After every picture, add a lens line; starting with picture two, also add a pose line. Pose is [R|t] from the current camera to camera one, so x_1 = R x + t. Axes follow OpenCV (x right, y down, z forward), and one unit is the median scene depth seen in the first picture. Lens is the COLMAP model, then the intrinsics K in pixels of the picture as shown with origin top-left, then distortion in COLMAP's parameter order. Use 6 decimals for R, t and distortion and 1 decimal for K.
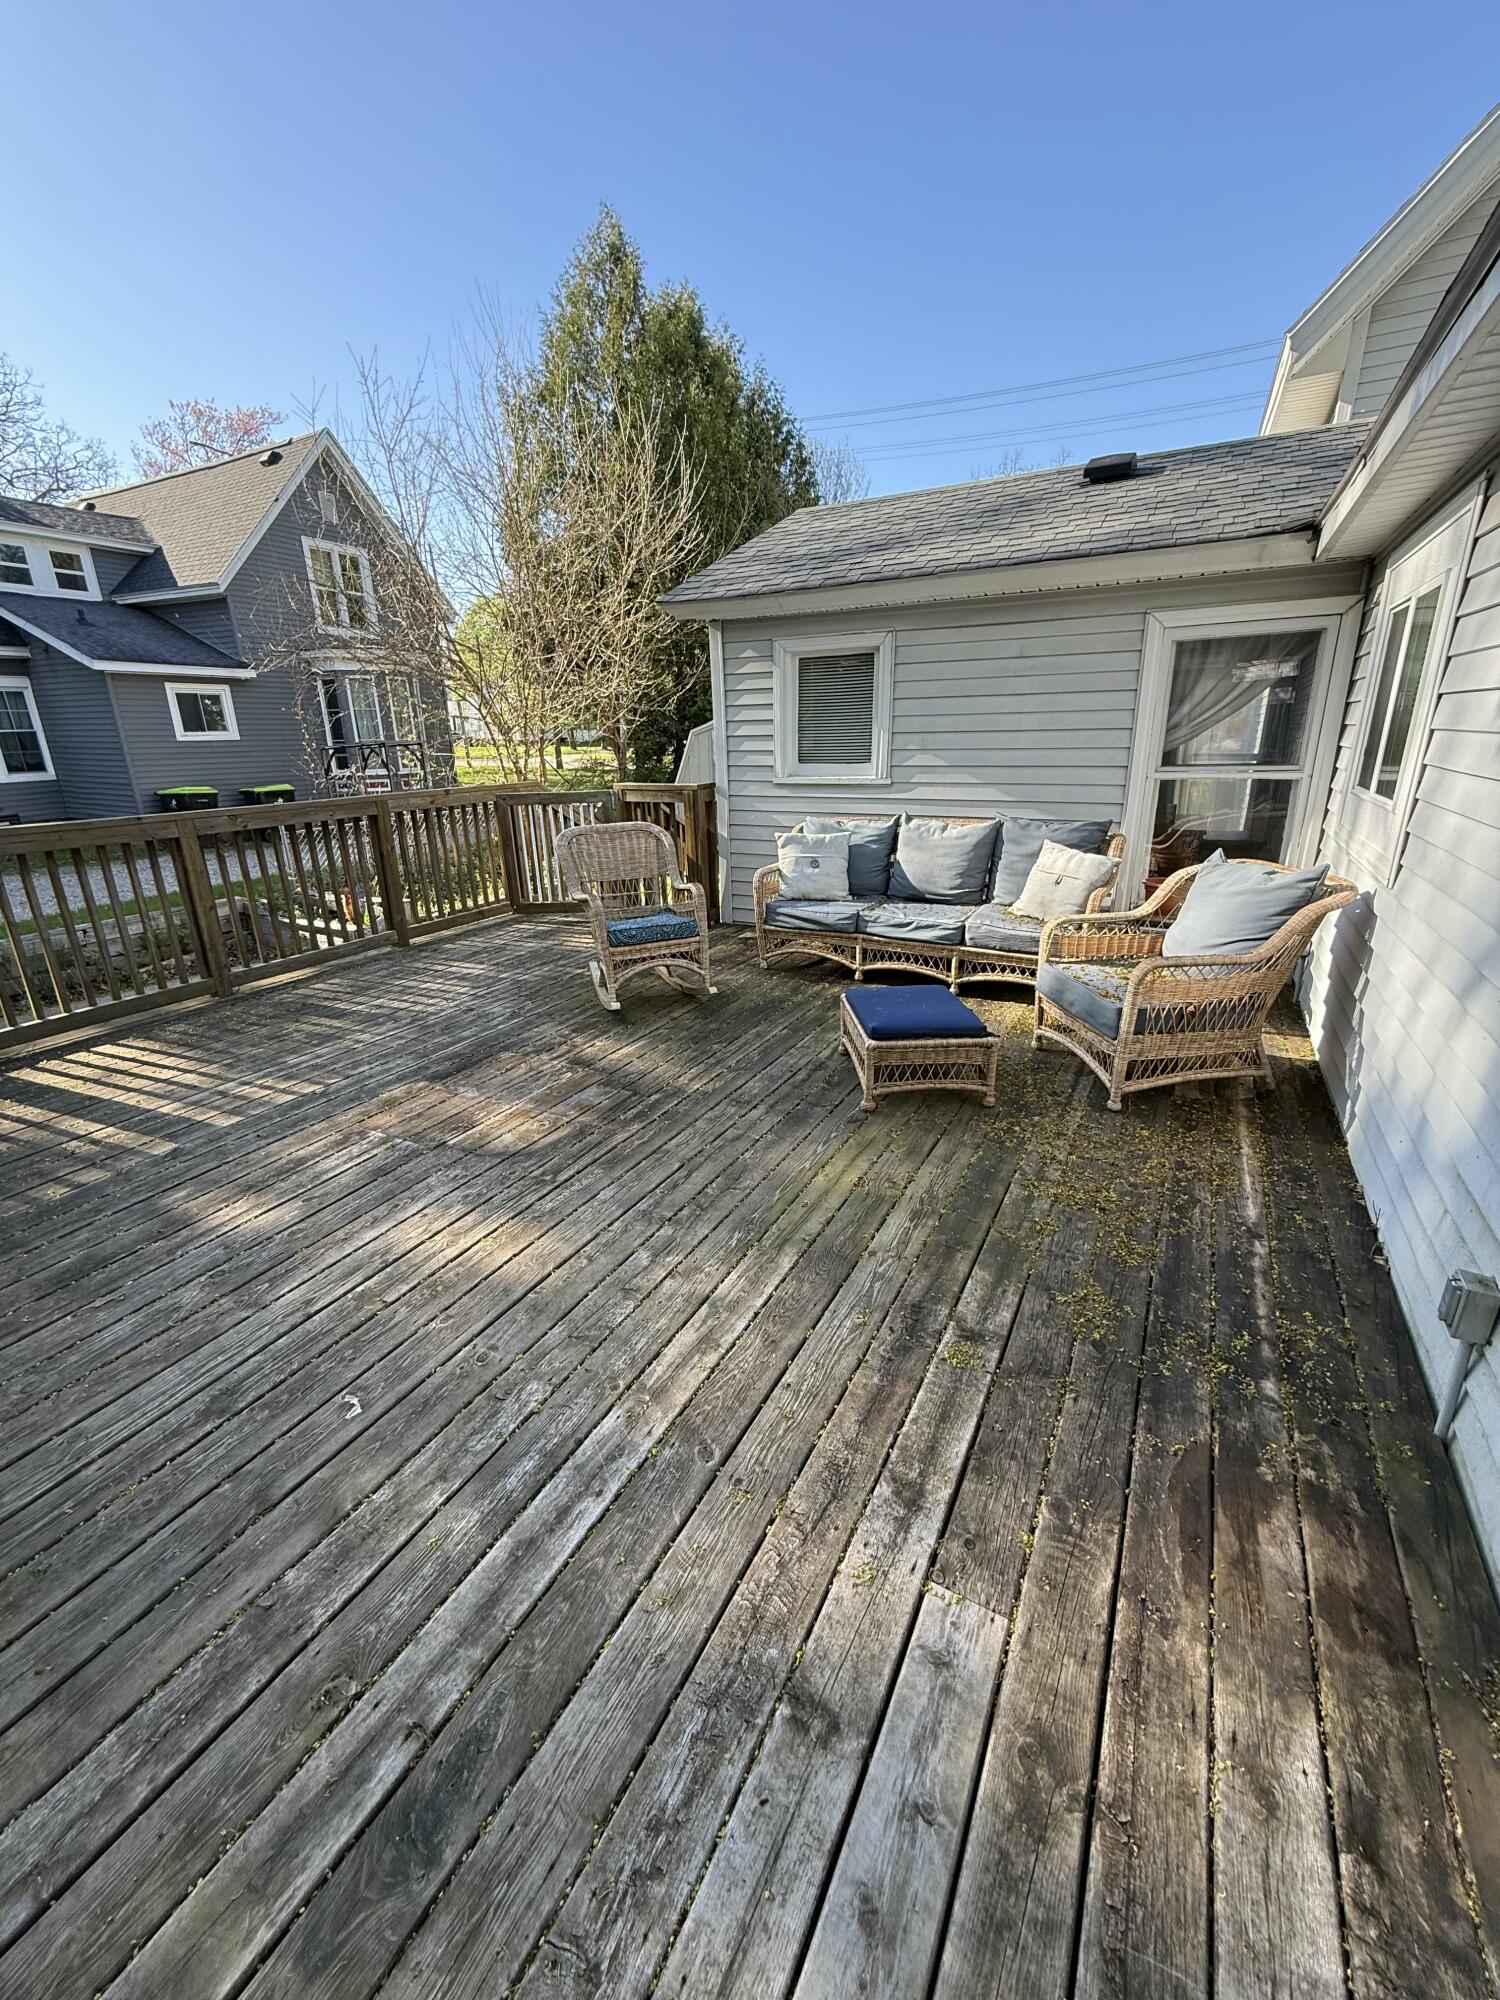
lens RADIAL K [[810.4, 0, 750.0], [0, 810.4, 1000.0], [0, 0, 1]] dist [-0.000209, 0.000029]
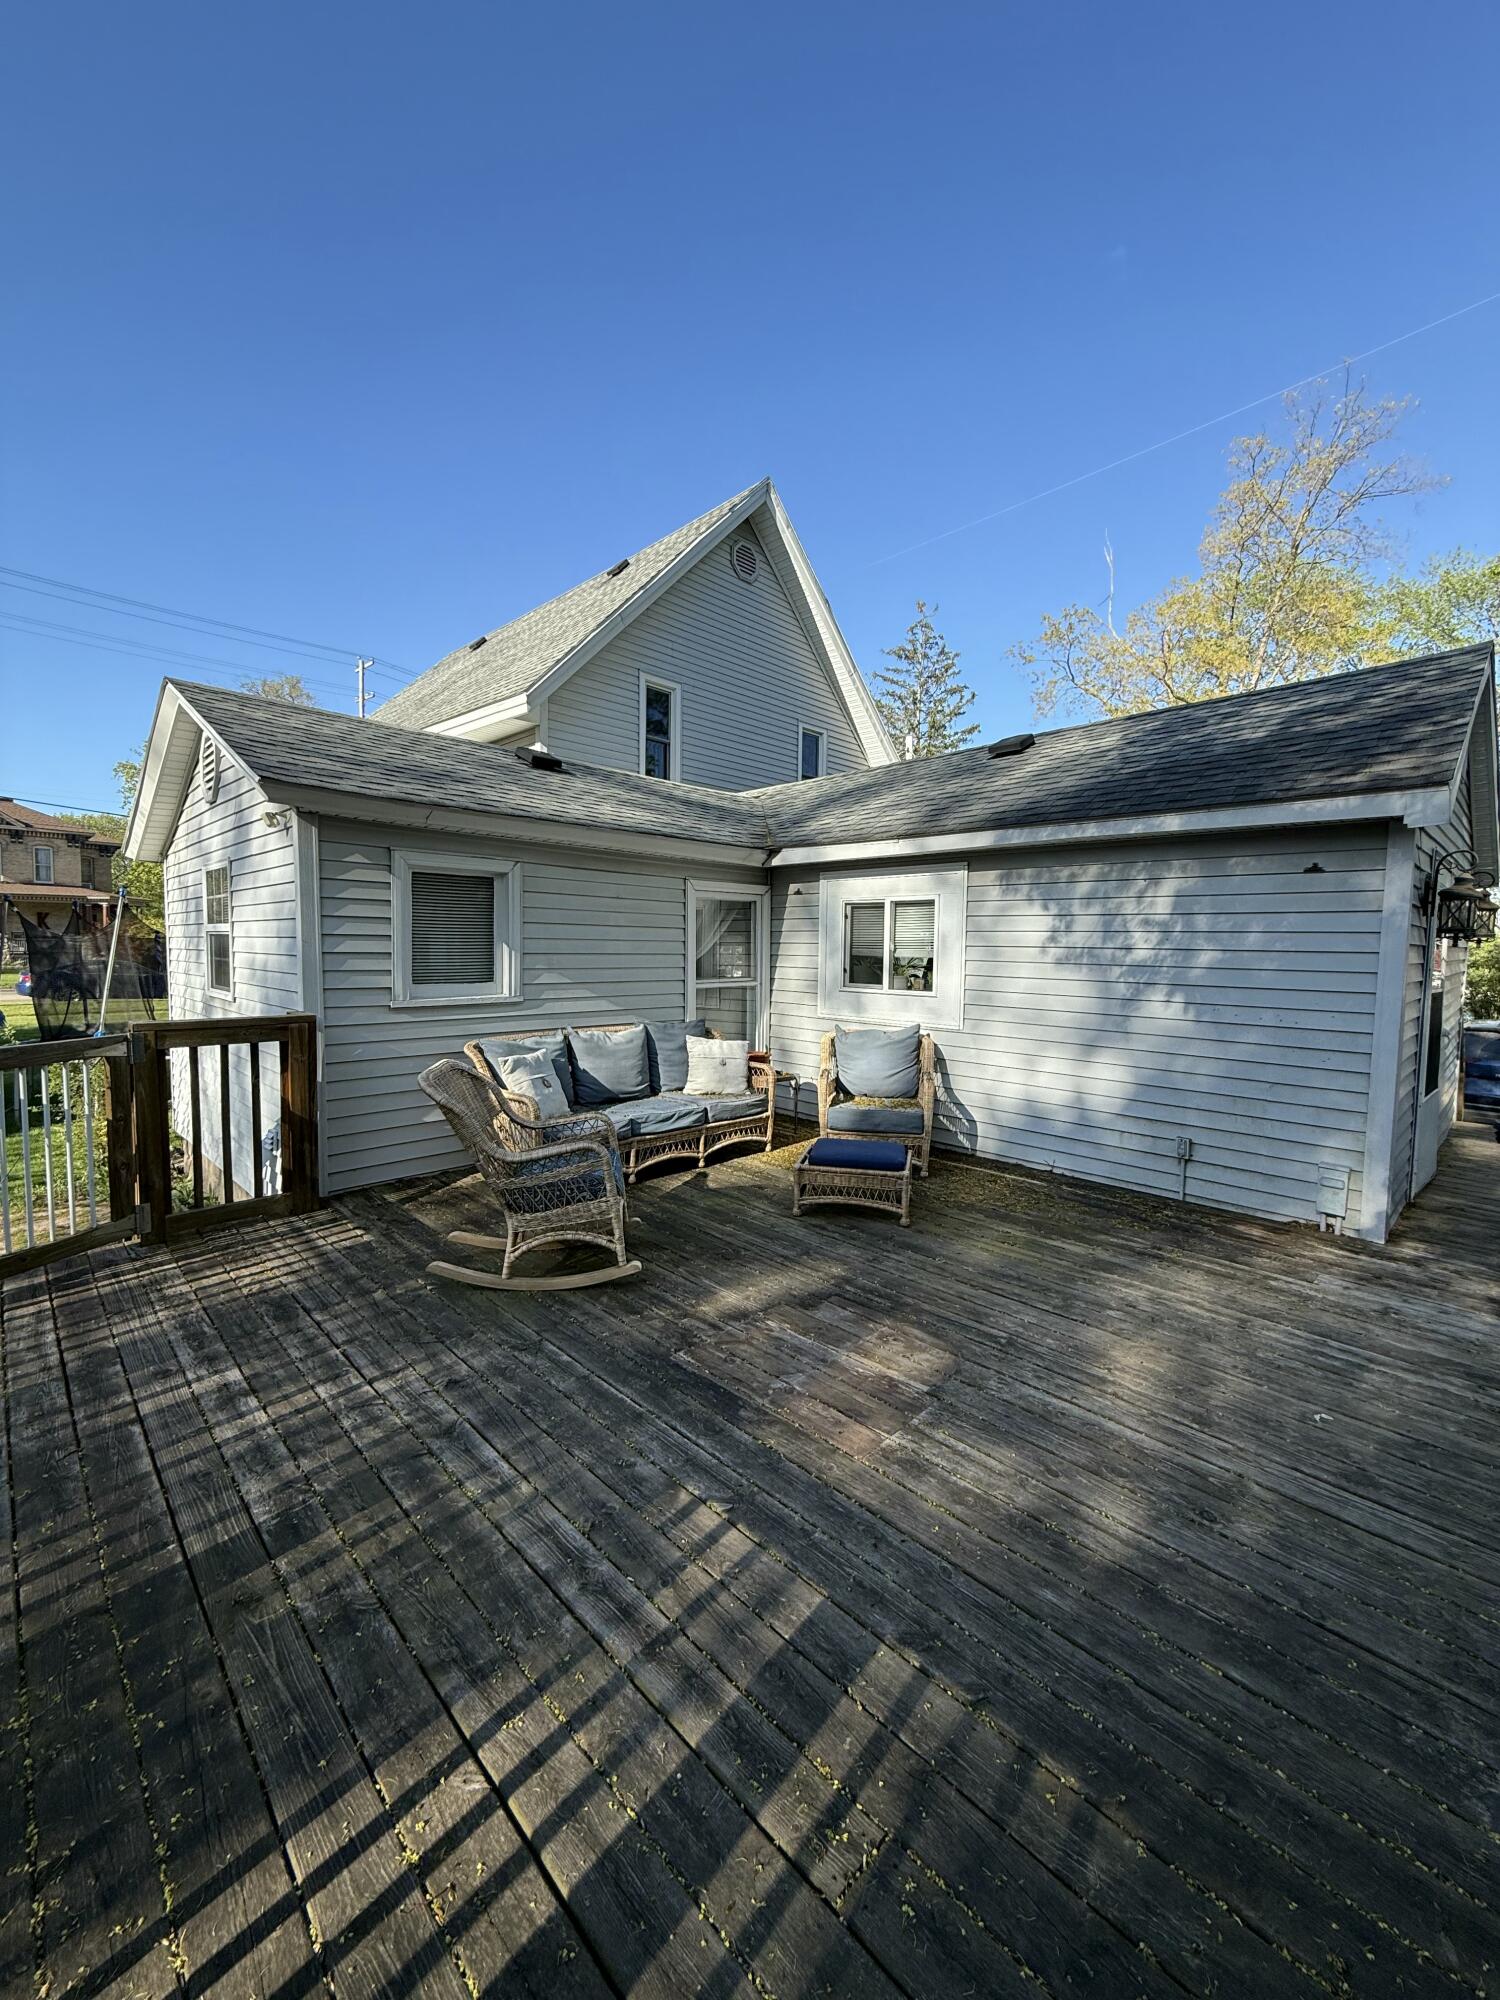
lens RADIAL K [[810.4, 0, 750.0], [0, 810.4, 1000.0], [0, 0, 1]] dist [-0.000209, 0.000029]
pose [[0.258980, -0.039561, 0.965072, -0.879593], [0.284418, 0.957984, -0.037054, -0.179896], [-0.923058, 0.284080, 0.259350, 0.569383]]
